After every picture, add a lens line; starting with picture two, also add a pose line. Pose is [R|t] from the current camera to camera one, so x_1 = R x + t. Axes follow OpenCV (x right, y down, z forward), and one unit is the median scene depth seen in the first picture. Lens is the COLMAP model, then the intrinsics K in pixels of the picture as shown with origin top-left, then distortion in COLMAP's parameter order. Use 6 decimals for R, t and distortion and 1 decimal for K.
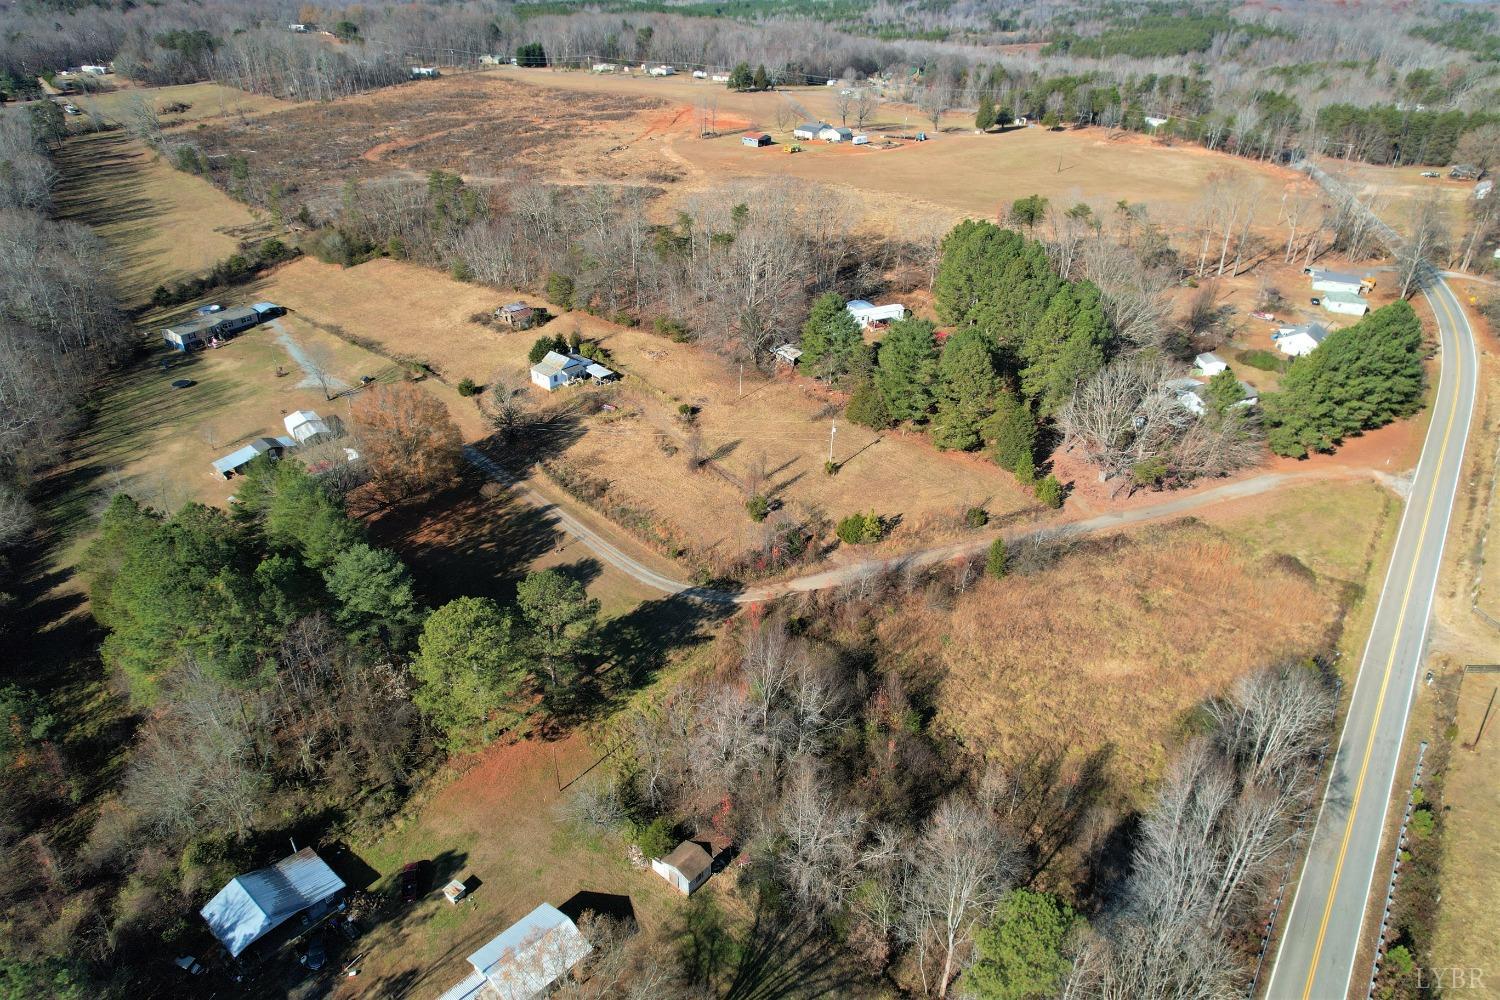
lens RADIAL K [[960.8, 0, 753.9], [0, 960.8, 502.4], [0, 0, 1]] dist [-0.075742, 0.065510]
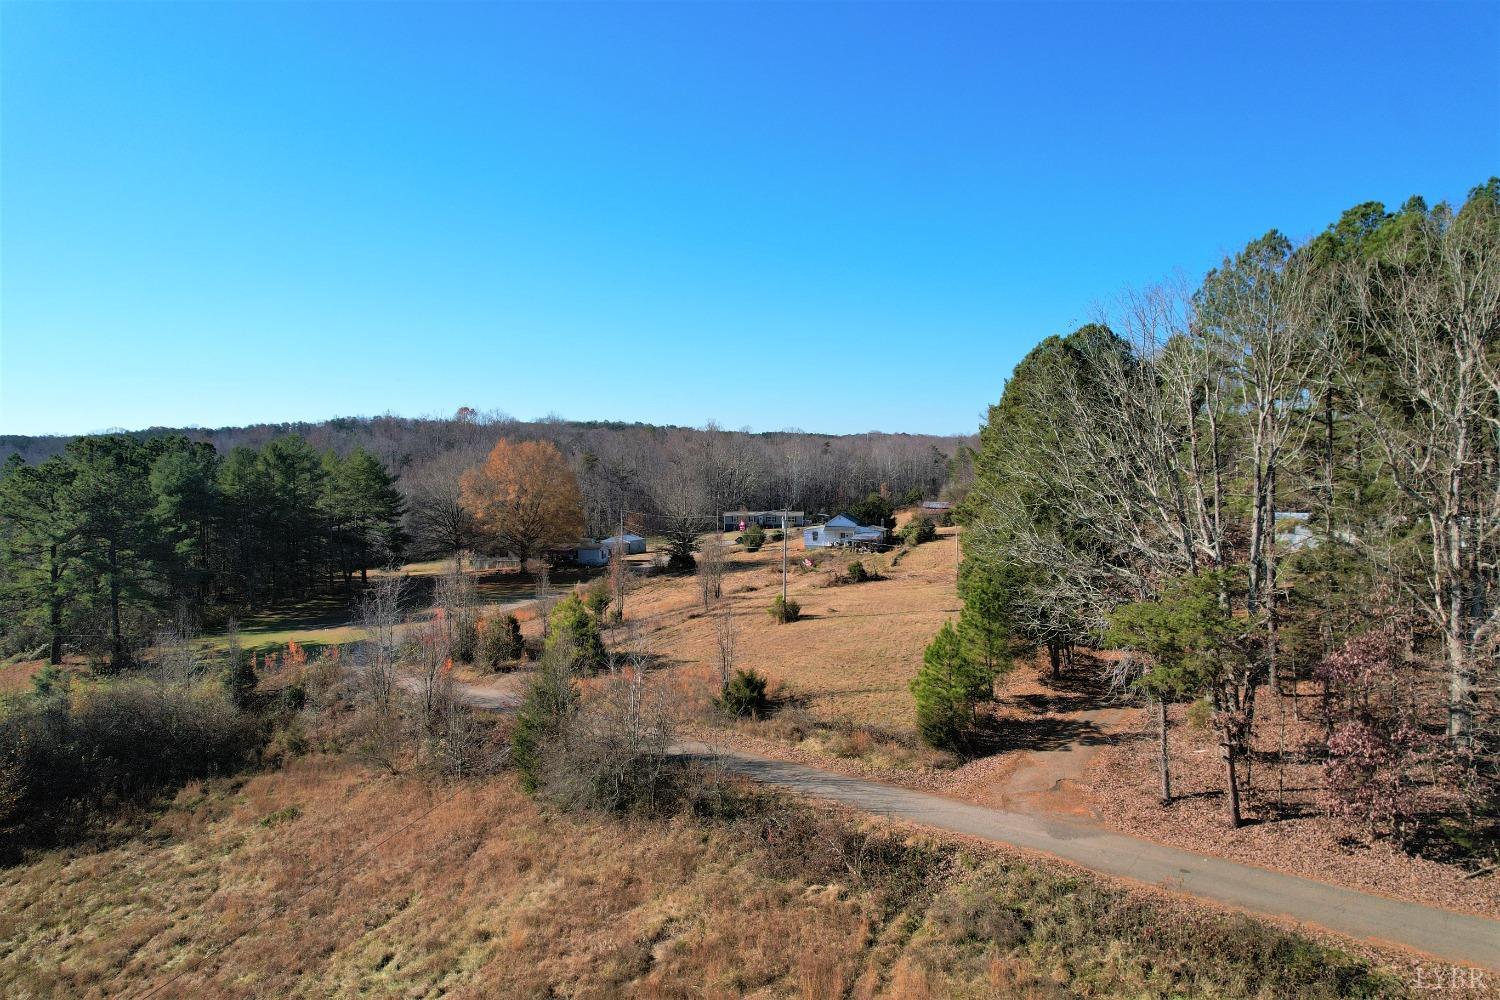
lens RADIAL K [[960.8, 0, 752.8], [0, 960.8, 502.1], [0, 0, 1]] dist [-0.075742, 0.065510]
pose [[0.455360, 0.021545, -0.890047, 0.415978], [-0.434071, 0.878211, -0.200818, 0.017242], [0.777322, 0.477788, 0.409254, 0.619201]]
